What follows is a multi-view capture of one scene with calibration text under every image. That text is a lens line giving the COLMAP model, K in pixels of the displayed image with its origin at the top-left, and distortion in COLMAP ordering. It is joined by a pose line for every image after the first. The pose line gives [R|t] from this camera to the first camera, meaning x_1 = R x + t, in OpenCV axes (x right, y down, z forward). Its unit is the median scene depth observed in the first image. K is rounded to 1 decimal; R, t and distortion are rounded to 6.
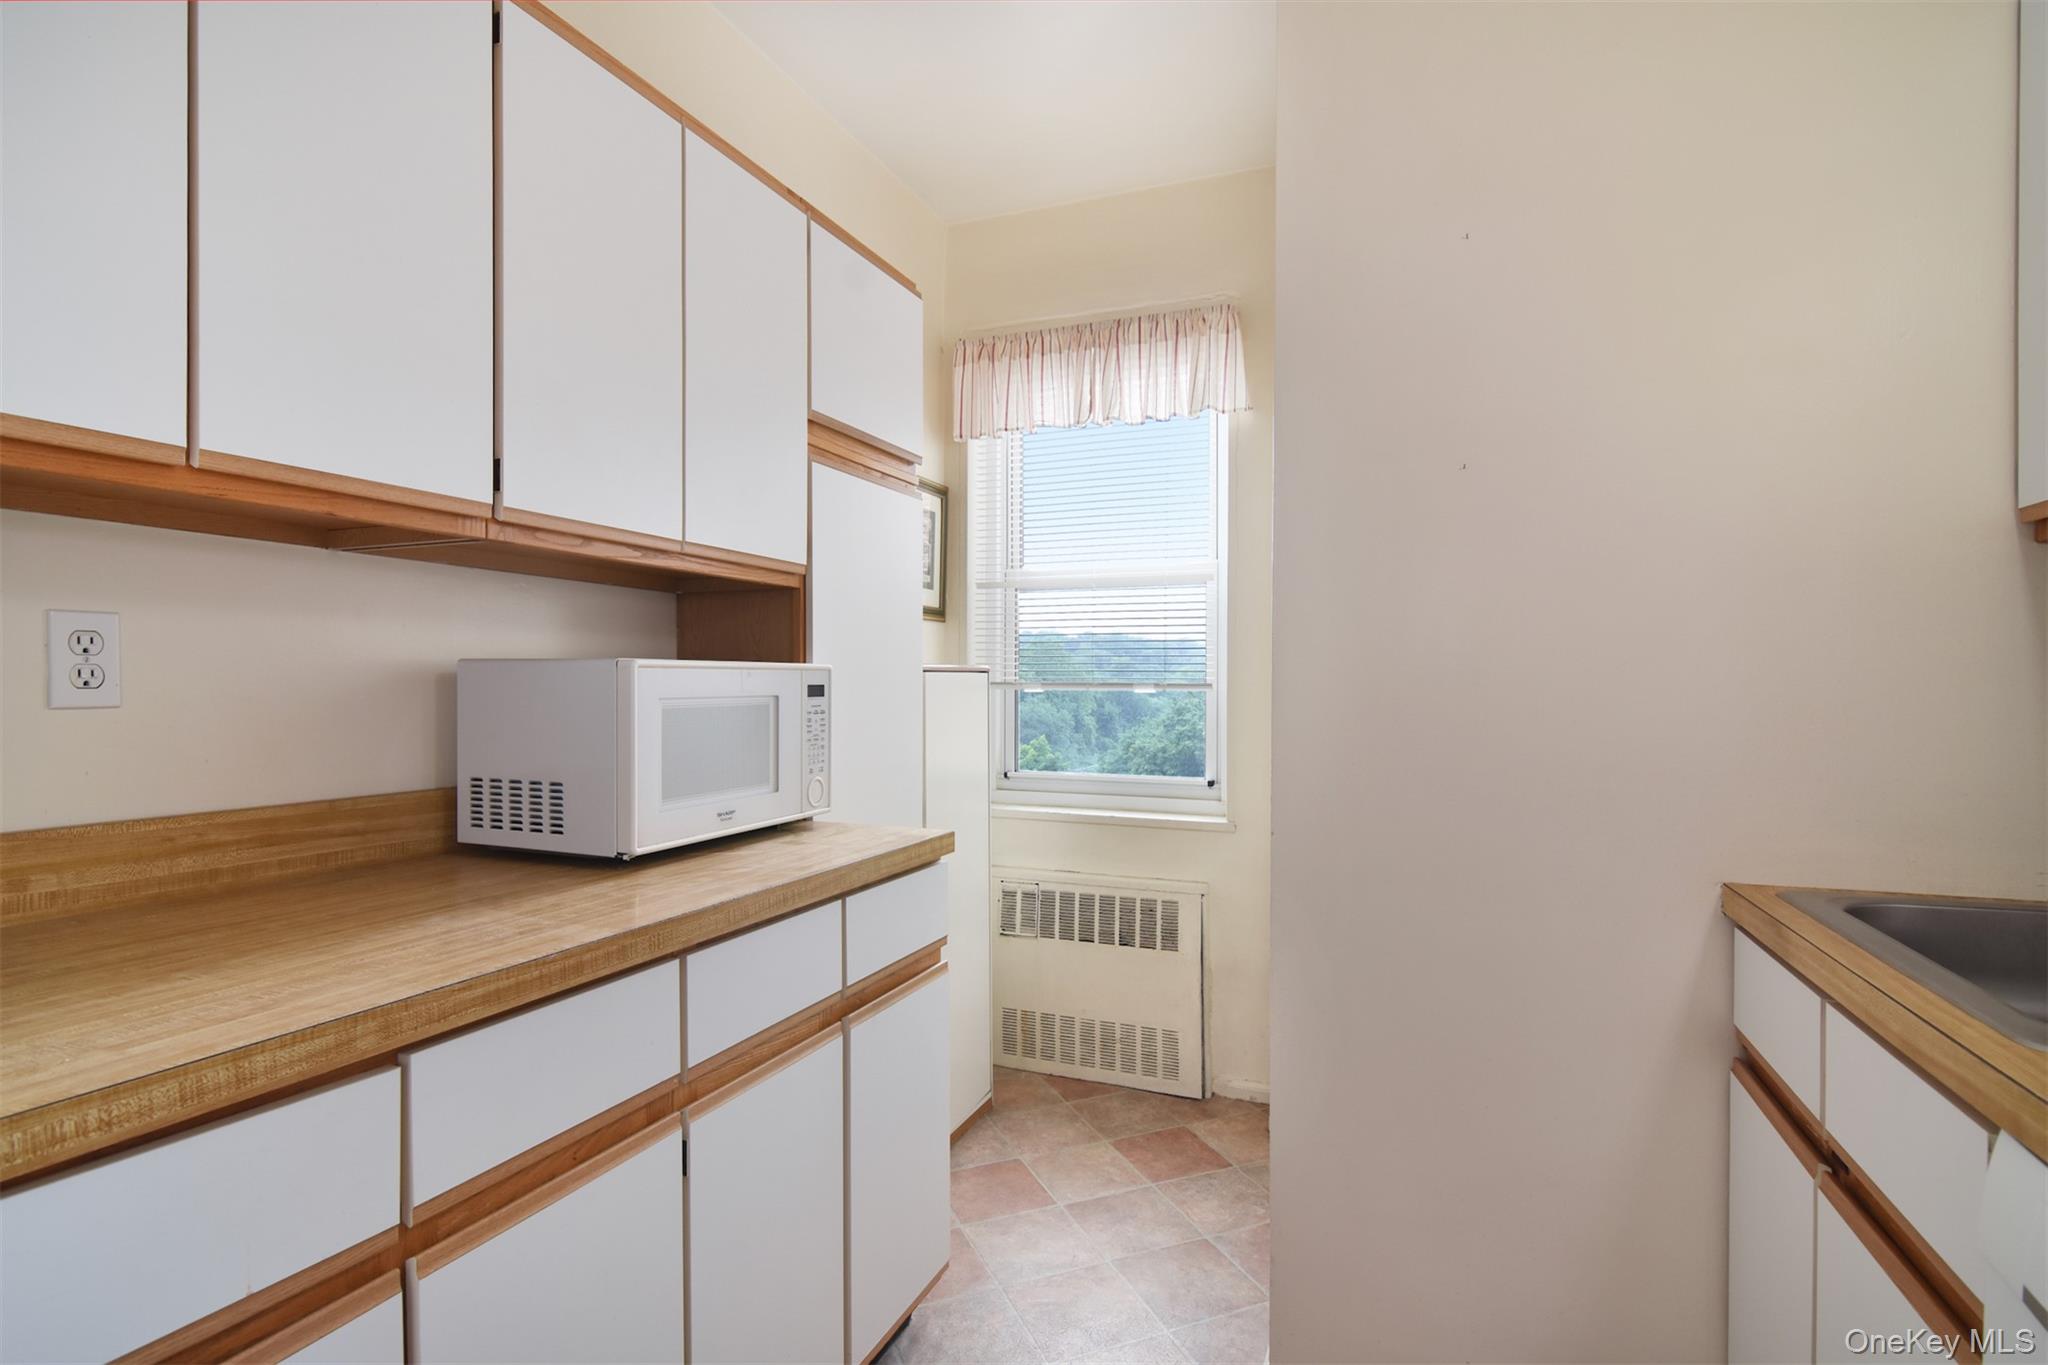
lens RADIAL K [[1006.0, 0, 1022.5], [0, 1006.0, 694.1], [0, 0, 1]] dist [-0.010682, -0.002419]
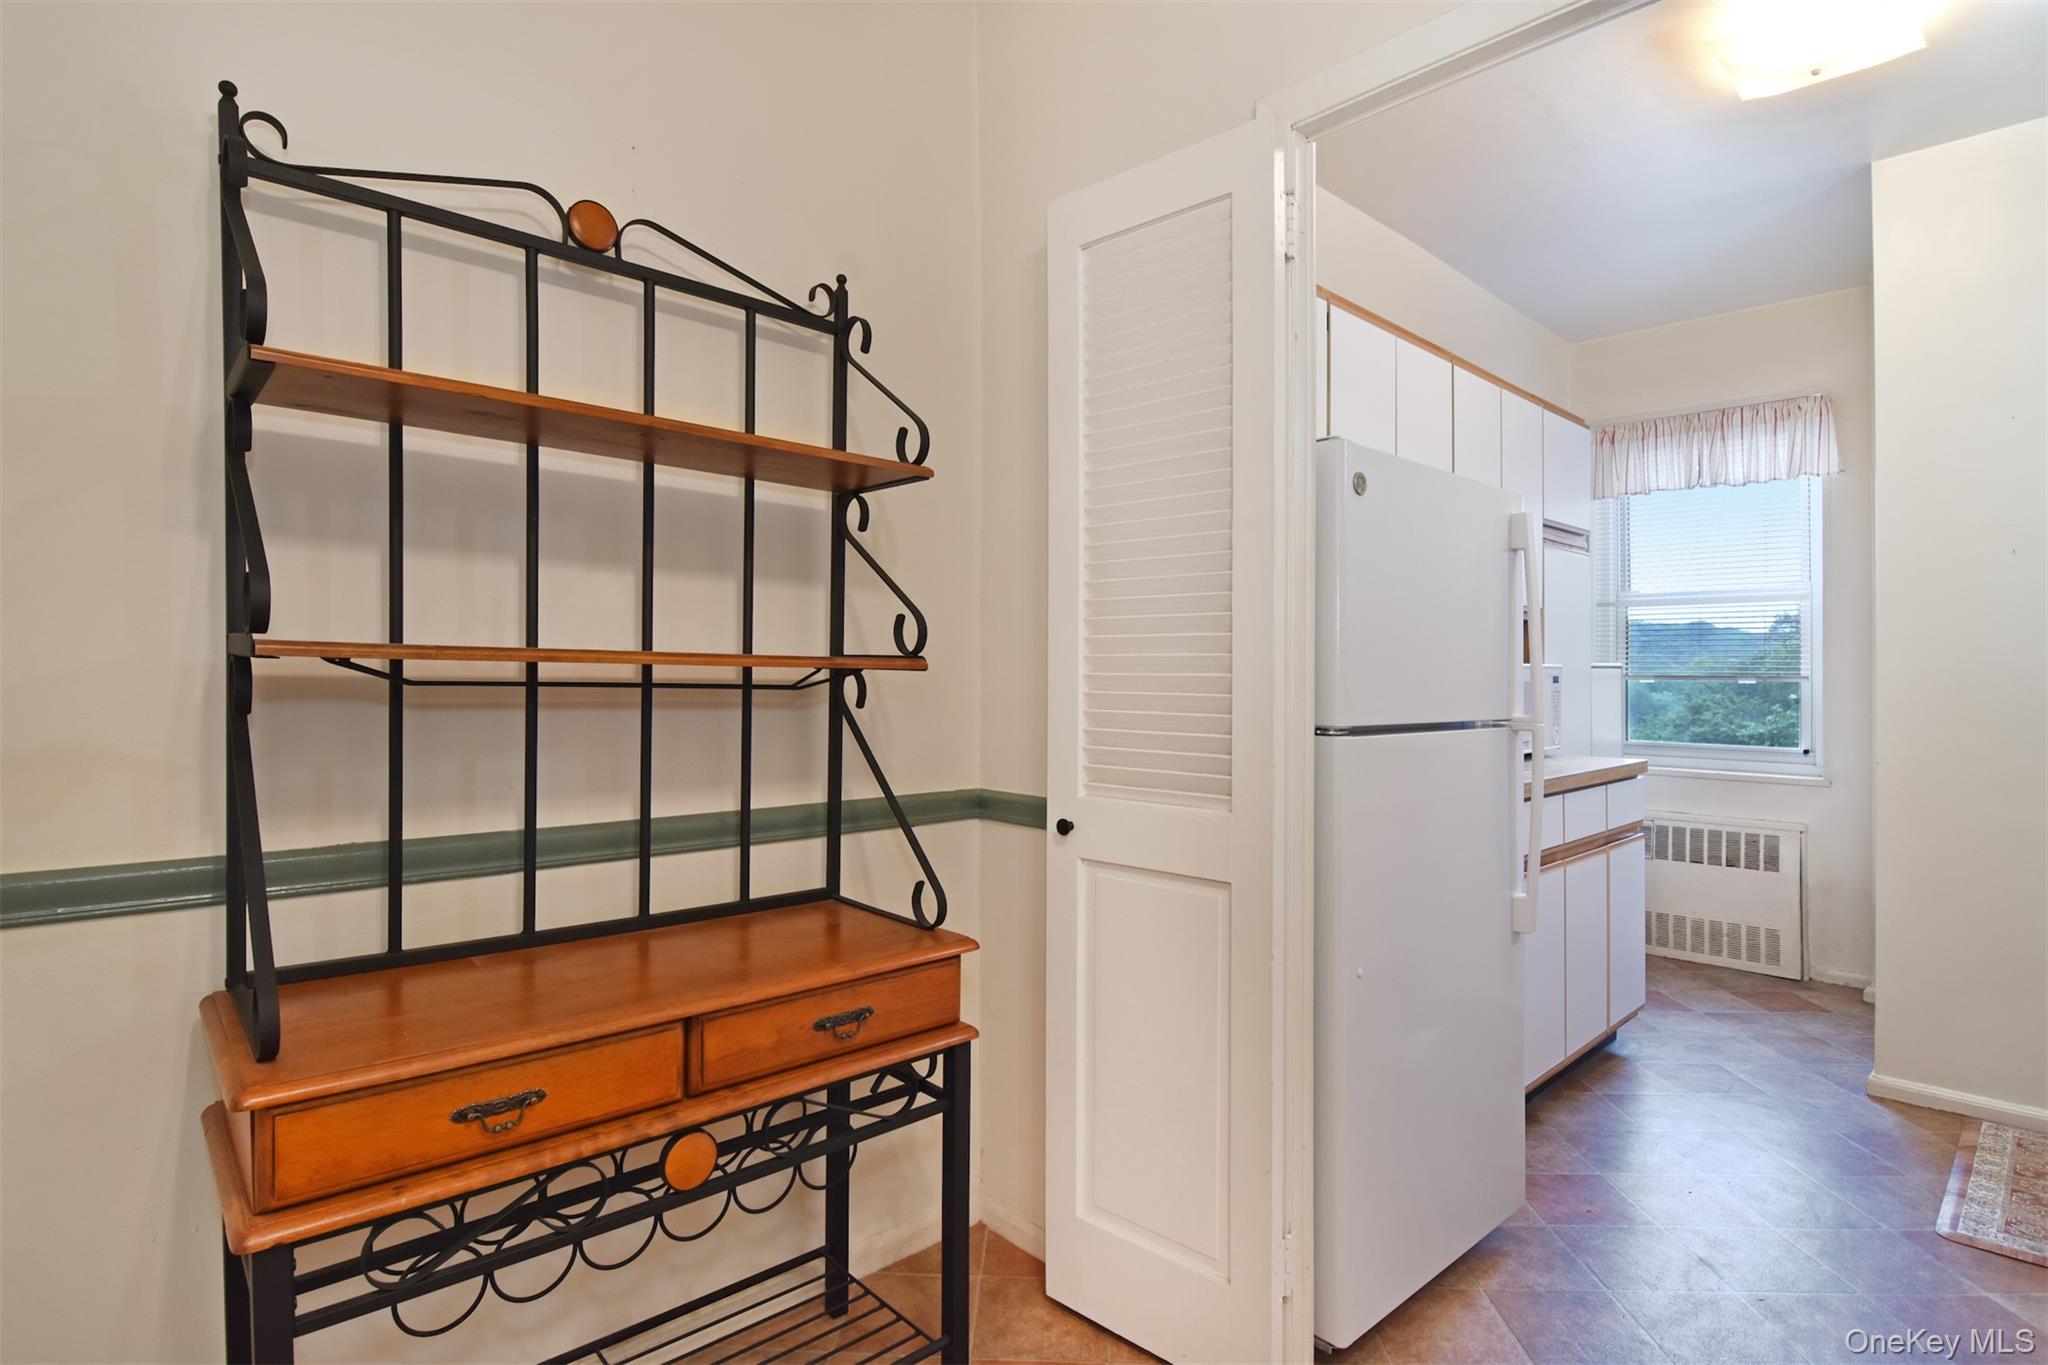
lens RADIAL K [[1006.0, 0, 1028.0], [0, 1006.0, 669.5], [0, 0, 1]] dist [-0.010682, -0.002419]
pose [[0.908157, 0.004065, -0.418609, -0.199061], [-0.010428, 0.999862, -0.012914, 0.007936], [0.418499, 0.016094, 0.908075, -0.644845]]
